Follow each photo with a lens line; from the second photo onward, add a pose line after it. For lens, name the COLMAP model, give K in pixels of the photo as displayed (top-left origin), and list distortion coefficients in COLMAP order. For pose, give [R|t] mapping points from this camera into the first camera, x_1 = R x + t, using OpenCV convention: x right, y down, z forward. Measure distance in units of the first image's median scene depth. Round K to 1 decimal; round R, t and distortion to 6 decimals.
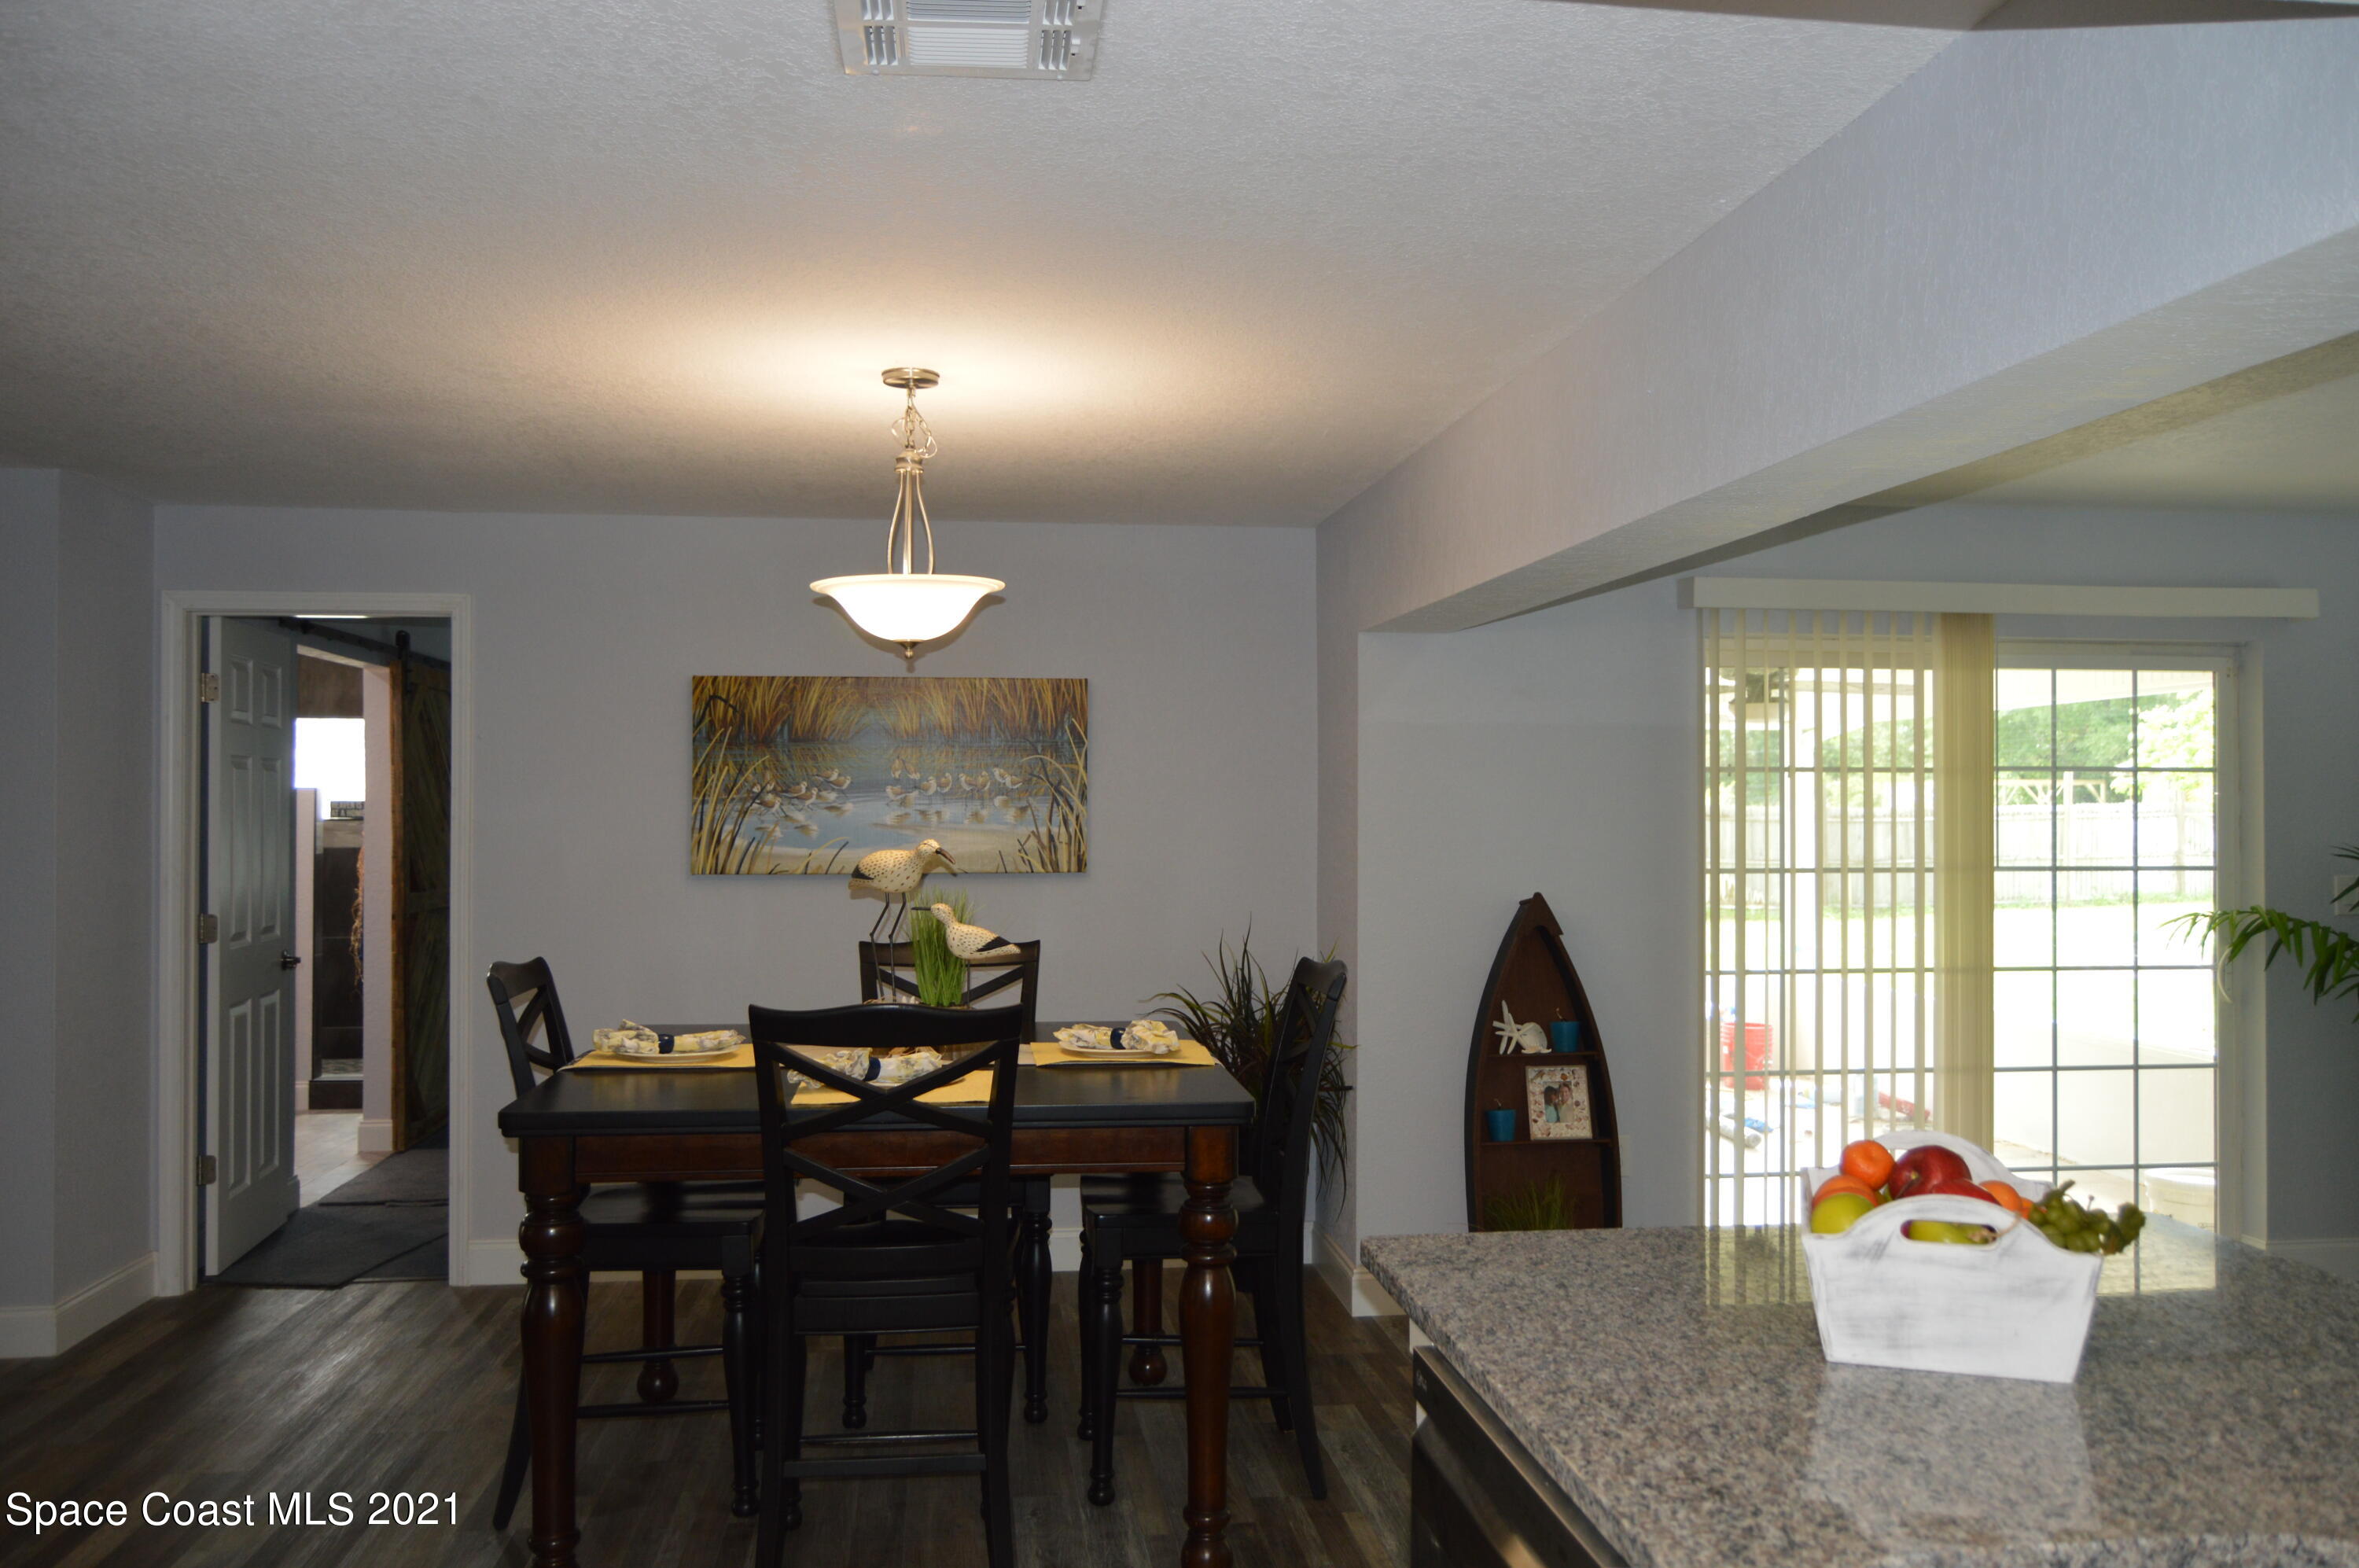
lens RADIAL K [[1857.9, 0, 1214.8], [0, 1857.9, 789.8], [0, 0, 1]] dist [-0.003620, 0.008413]
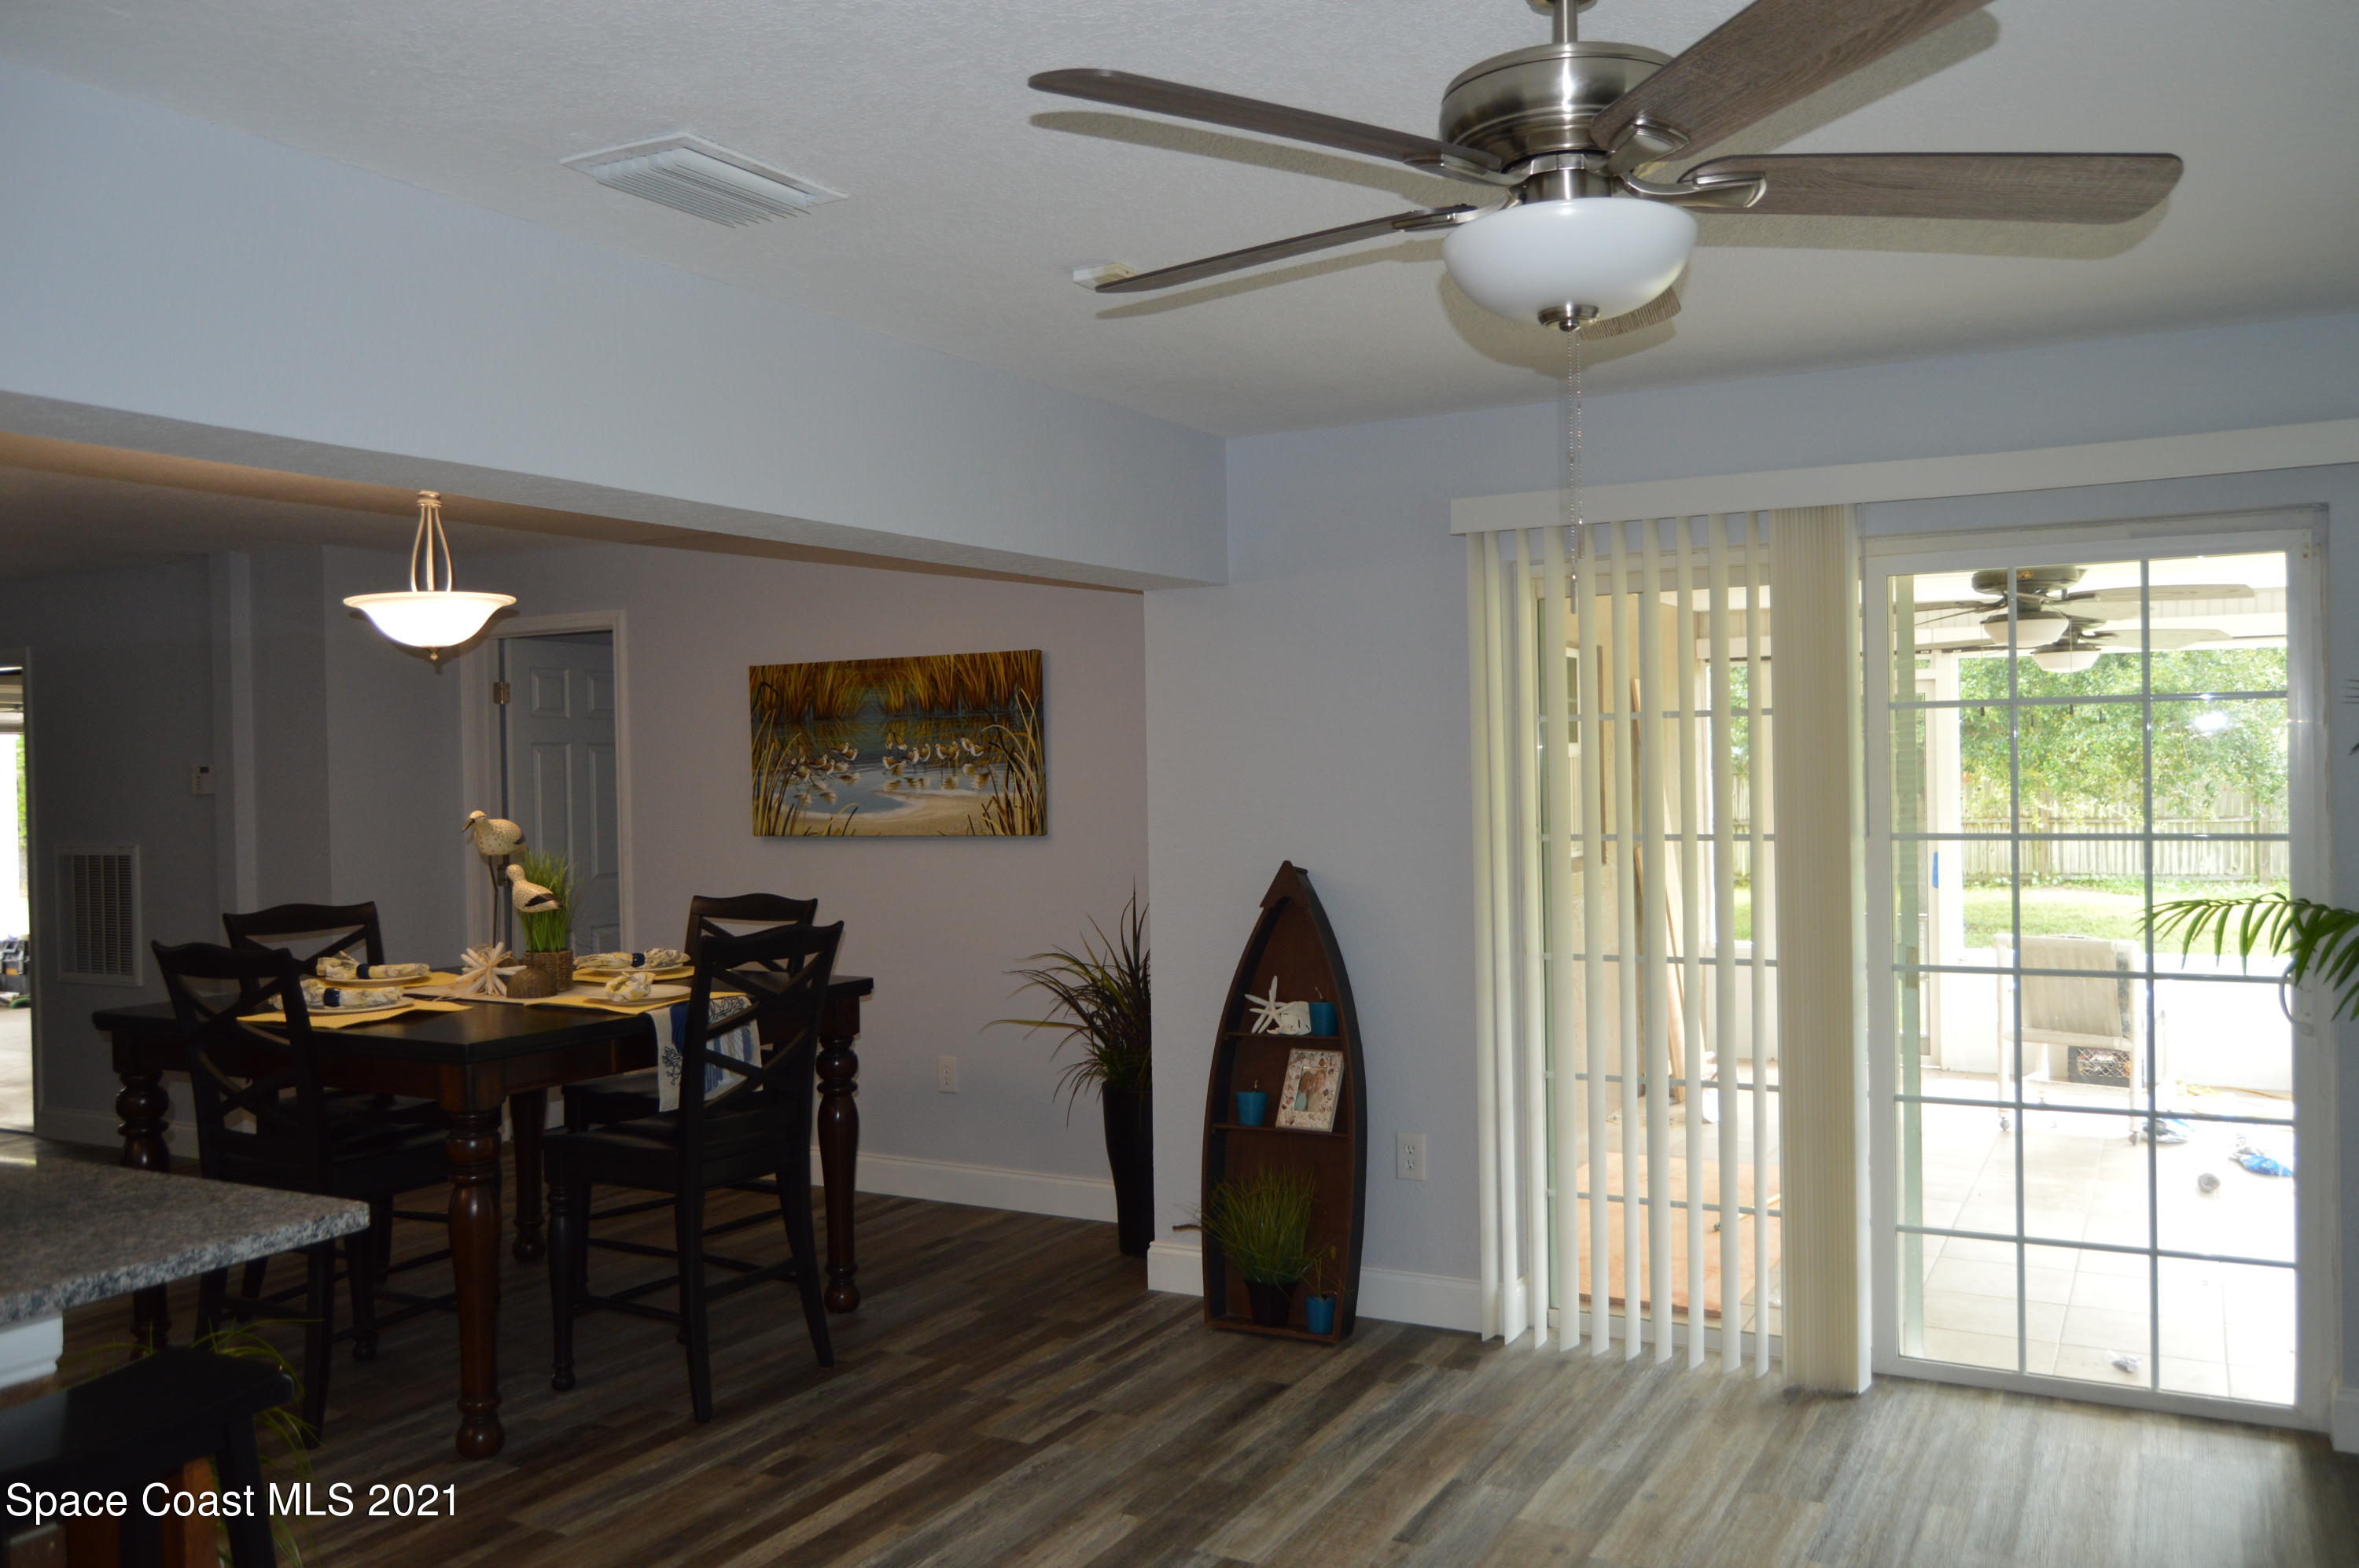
lens RADIAL K [[1857.9, 0, 1252.2], [0, 1857.9, 792.3], [0, 0, 1]] dist [-0.003620, 0.008413]
pose [[0.814019, -0.008648, -0.580774, 0.652944], [0.023206, 0.999575, 0.017643, 0.004702], [0.580374, -0.027839, 0.813874, 0.228126]]
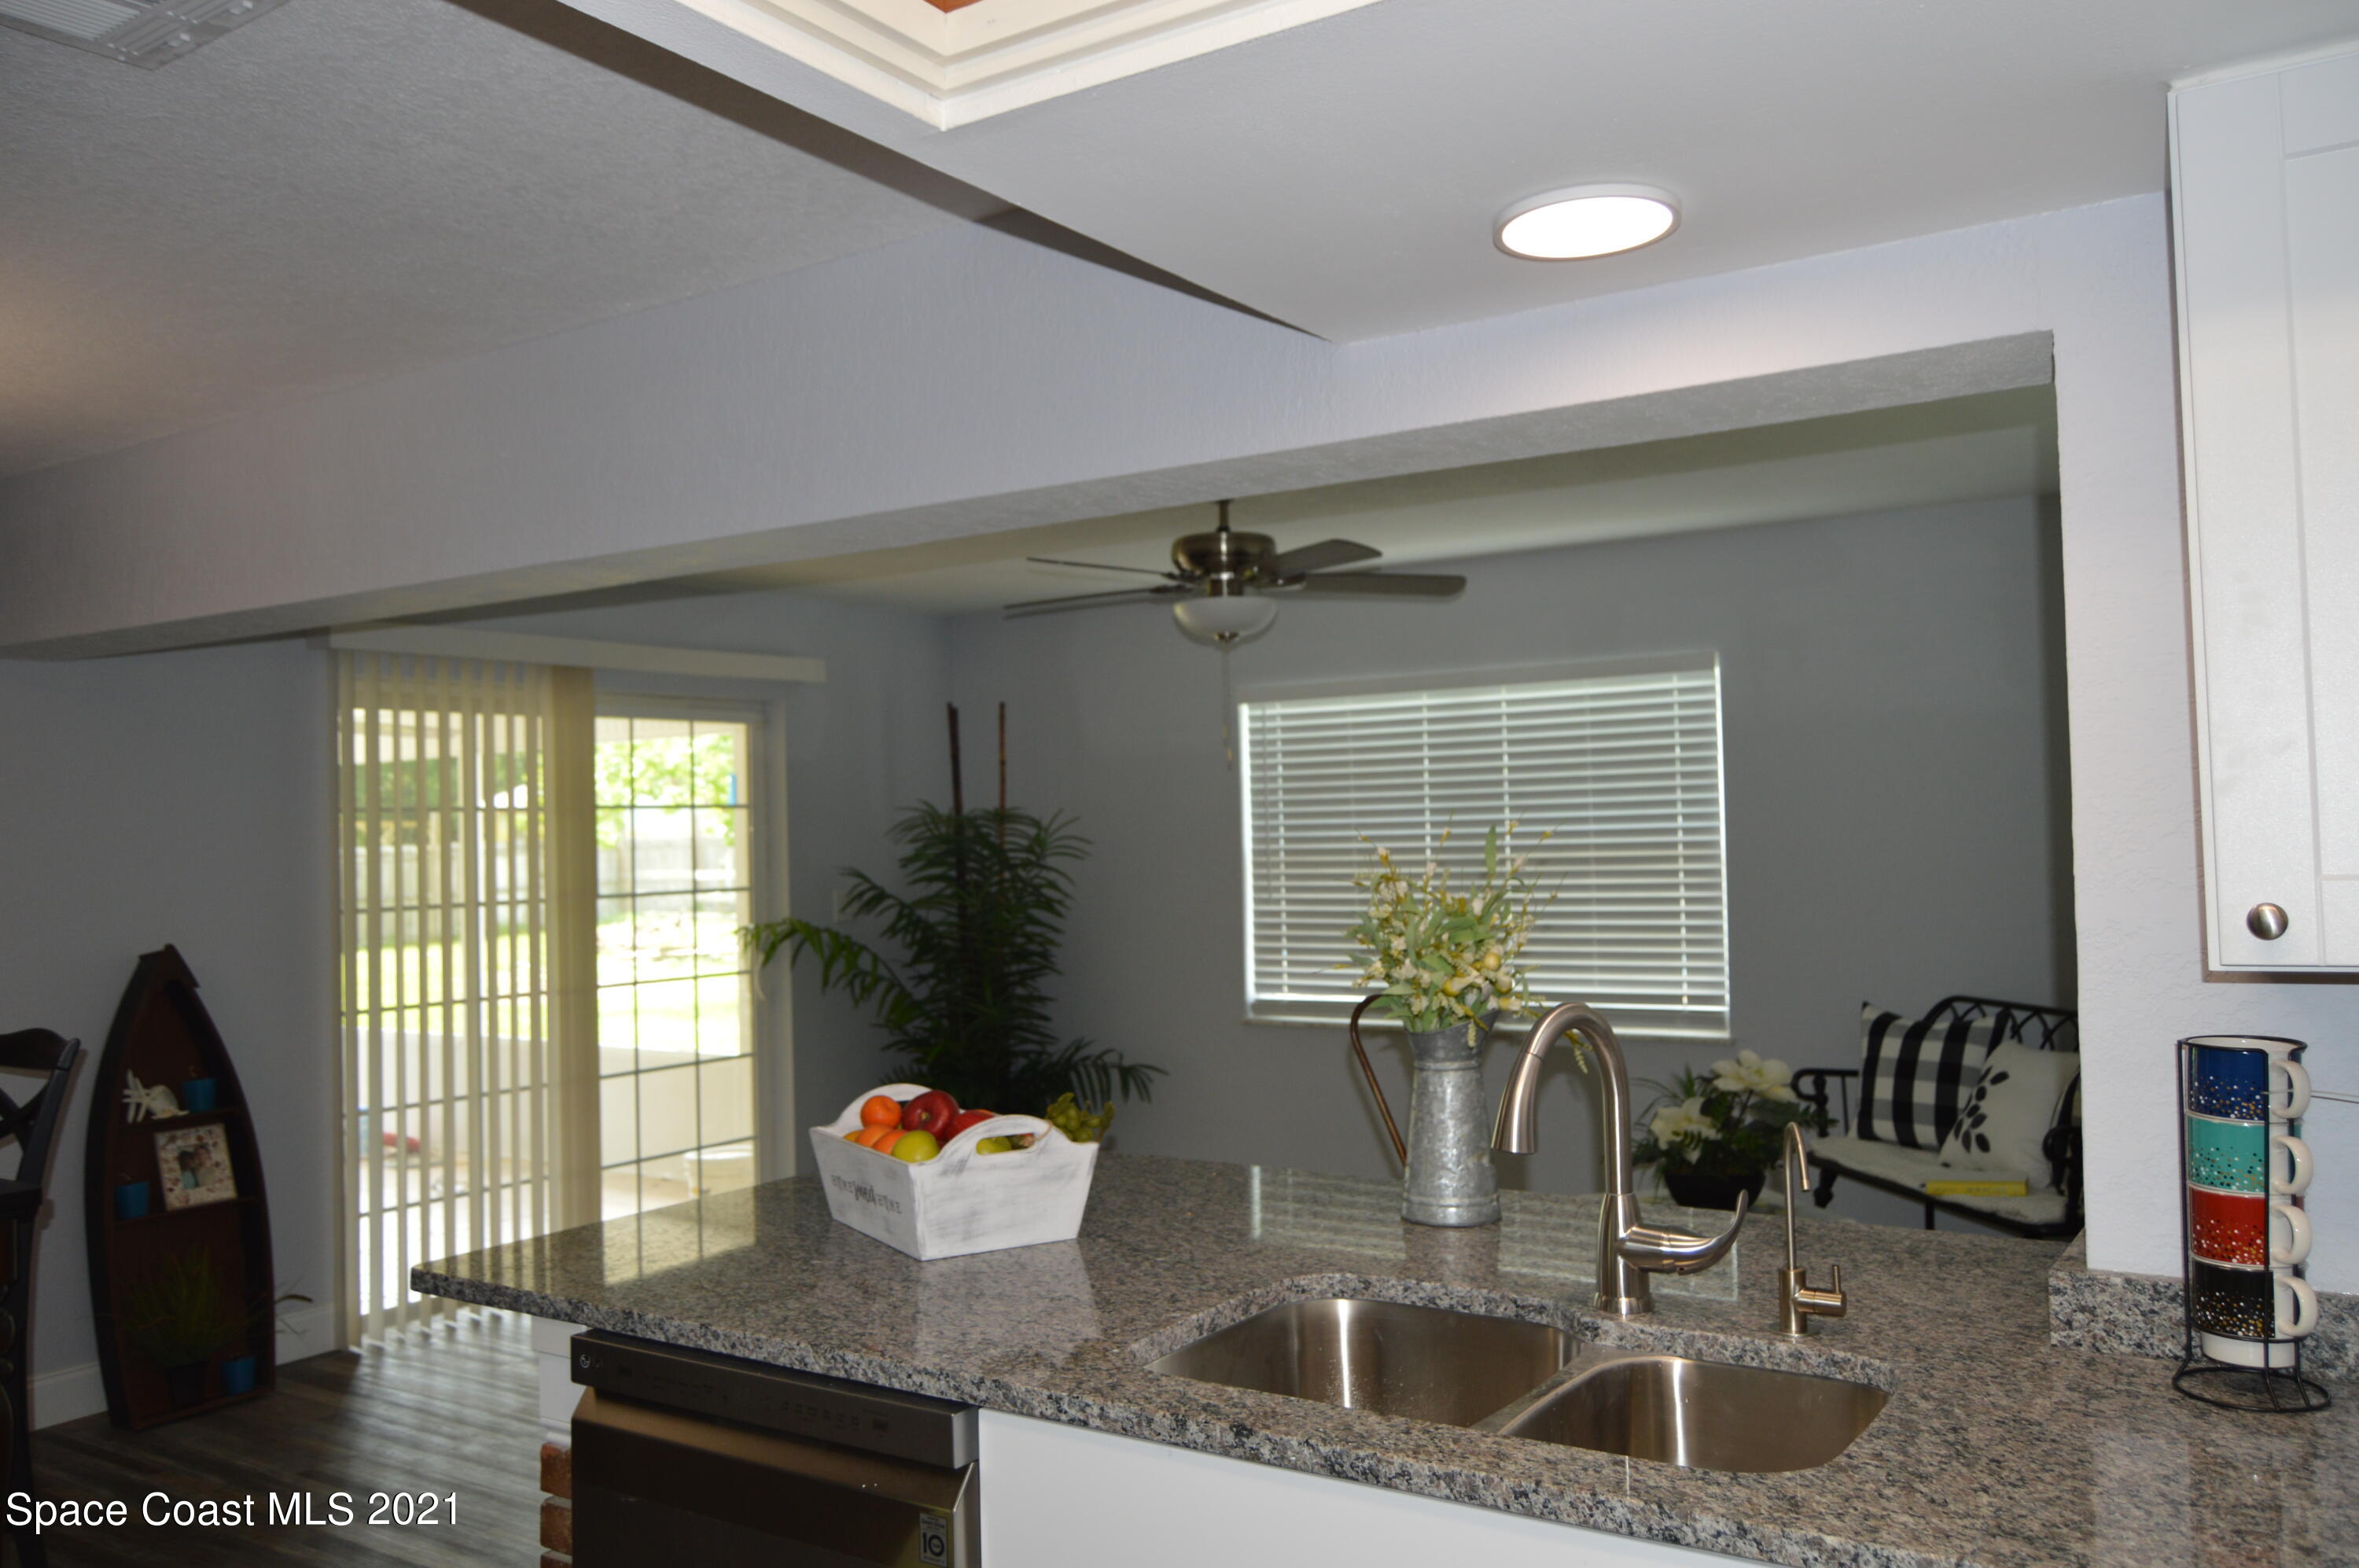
lens RADIAL K [[1857.9, 0, 1195.2], [0, 1857.9, 774.2], [0, 0, 1]] dist [-0.003620, 0.008413]
pose [[0.657395, 0.004926, 0.753530, -0.178528], [0.018372, 0.999577, -0.022562, 0.001046], [-0.753322, 0.028676, 0.657026, 0.000572]]
